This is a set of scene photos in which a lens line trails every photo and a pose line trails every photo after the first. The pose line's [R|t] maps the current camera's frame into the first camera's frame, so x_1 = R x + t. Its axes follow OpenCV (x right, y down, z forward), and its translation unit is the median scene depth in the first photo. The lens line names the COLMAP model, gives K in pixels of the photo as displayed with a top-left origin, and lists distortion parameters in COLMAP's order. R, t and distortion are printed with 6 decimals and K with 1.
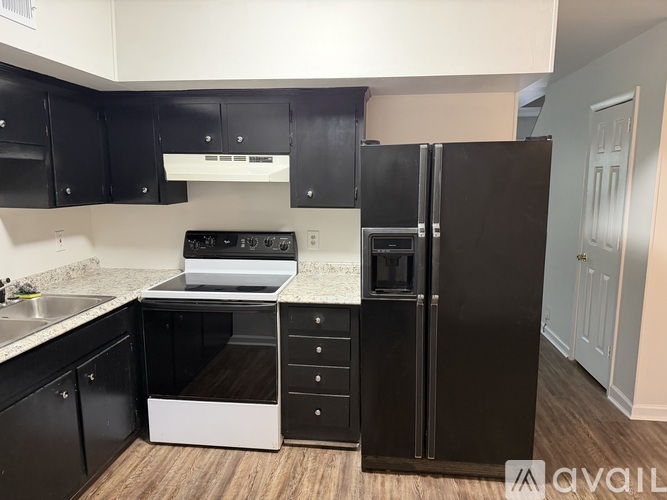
lens RADIAL K [[466.2, 0, 334.3], [0, 466.2, 249.1], [0, 0, 1]] dist [0.008860, -0.007244]
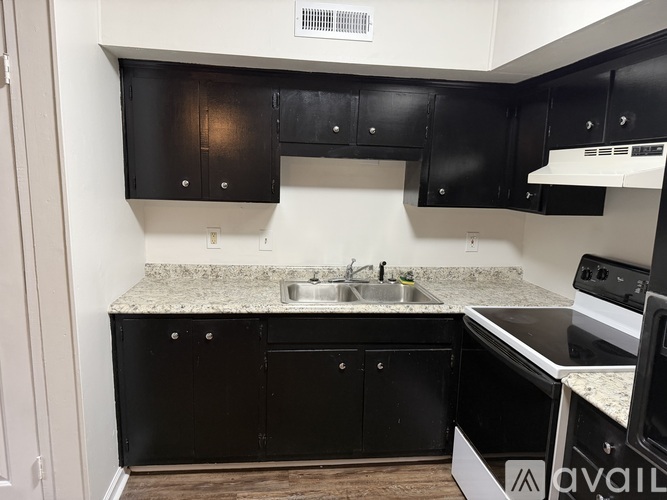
lens RADIAL K [[466.2, 0, 332.8], [0, 466.2, 251.1], [0, 0, 1]] dist [0.008860, -0.007244]
pose [[0.236687, 0.155024, -0.959139, 0.674171], [-0.181584, 0.976852, 0.113078, -0.122892], [0.954467, 0.147400, 0.259358, 0.959616]]
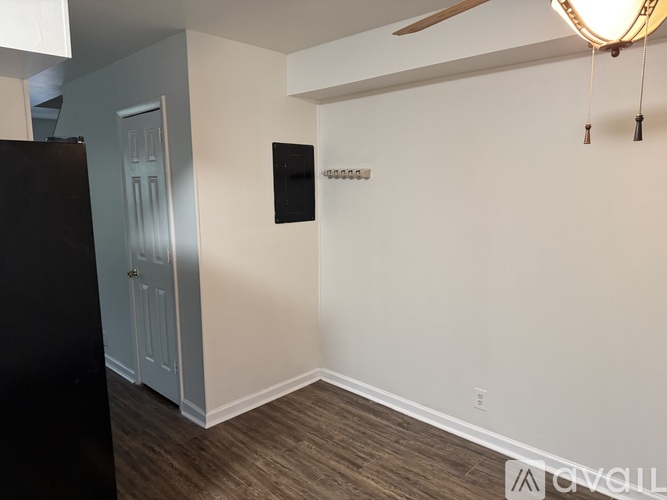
lens RADIAL K [[466.2, 0, 334.0], [0, 466.2, 249.6], [0, 0, 1]] dist [0.008860, -0.007244]
pose [[0.602941, -0.117457, 0.789092, 0.046856], [0.132792, 0.990080, 0.045909, -0.021506], [-0.786656, 0.077105, 0.612557, 0.122112]]
